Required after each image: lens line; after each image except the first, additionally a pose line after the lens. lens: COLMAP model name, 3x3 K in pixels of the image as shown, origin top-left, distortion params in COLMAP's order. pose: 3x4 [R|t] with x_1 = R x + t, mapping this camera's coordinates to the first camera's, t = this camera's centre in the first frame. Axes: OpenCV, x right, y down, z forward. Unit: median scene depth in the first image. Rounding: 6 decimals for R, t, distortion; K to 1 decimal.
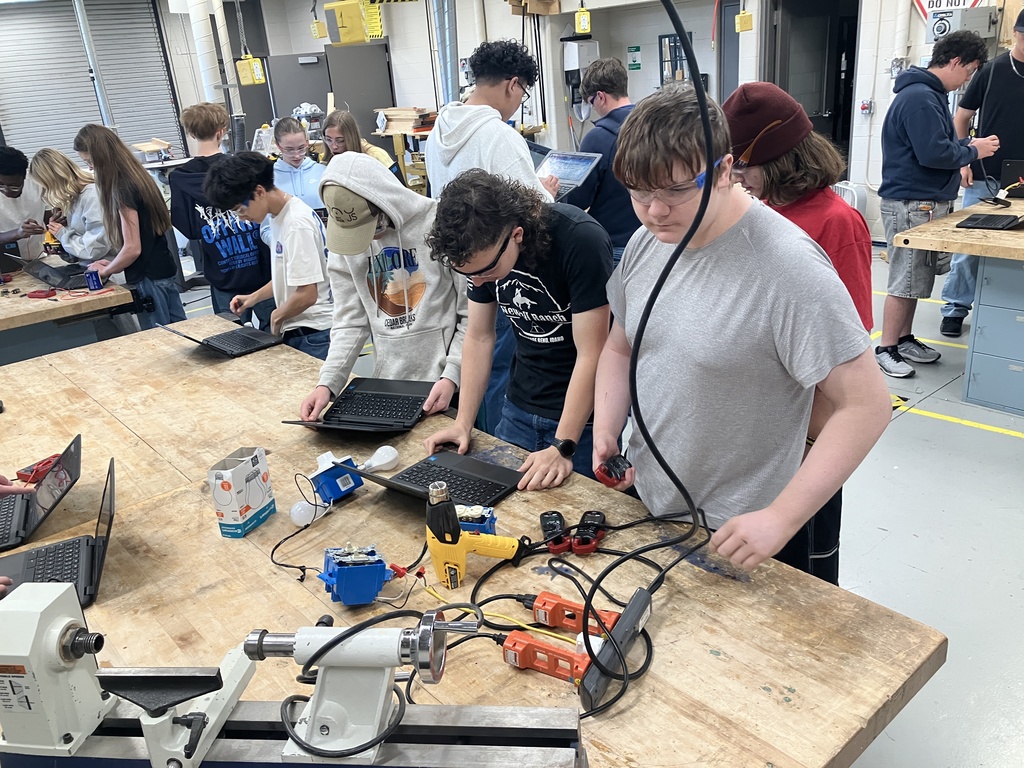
lens RADIAL K [[840.6, 0, 517.9], [0, 840.6, 388.9], [0, 0, 1]] dist [0.000712, -0.004784]
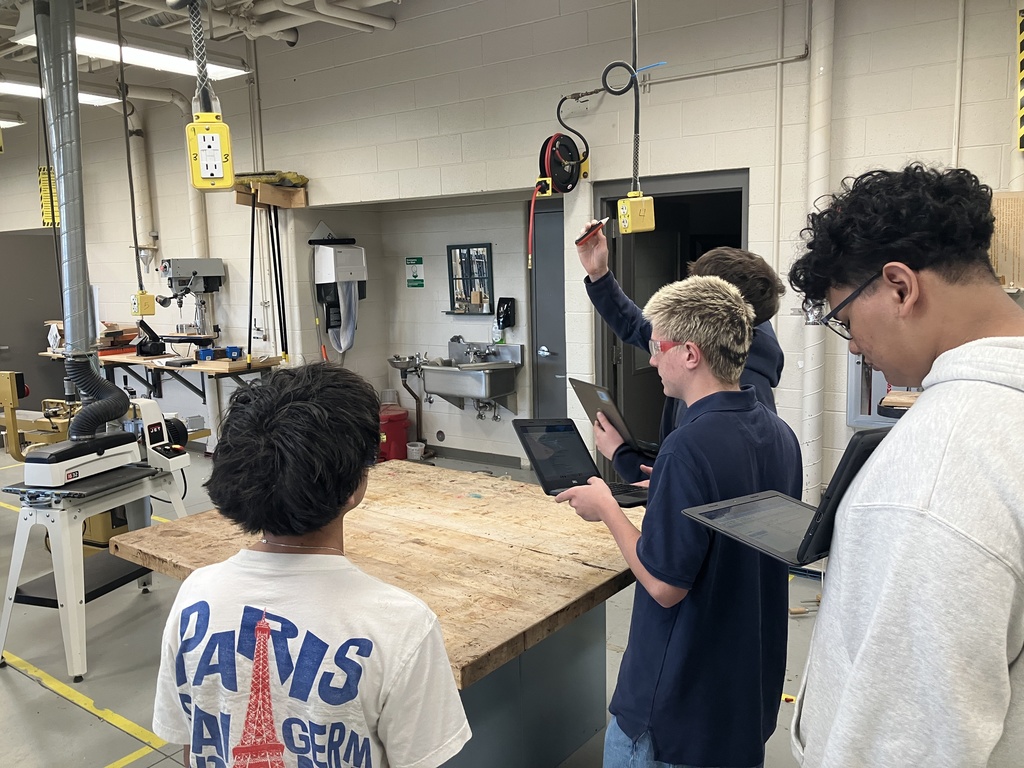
lens RADIAL K [[840.6, 0, 512.8], [0, 840.6, 379.6], [0, 0, 1]] dist [0.000712, -0.004784]
pose [[0.972931, 0.025043, 0.229734, 0.056013], [0.031543, 0.970416, -0.239370, -0.124590], [-0.228932, 0.240137, 0.943358, 0.311160]]
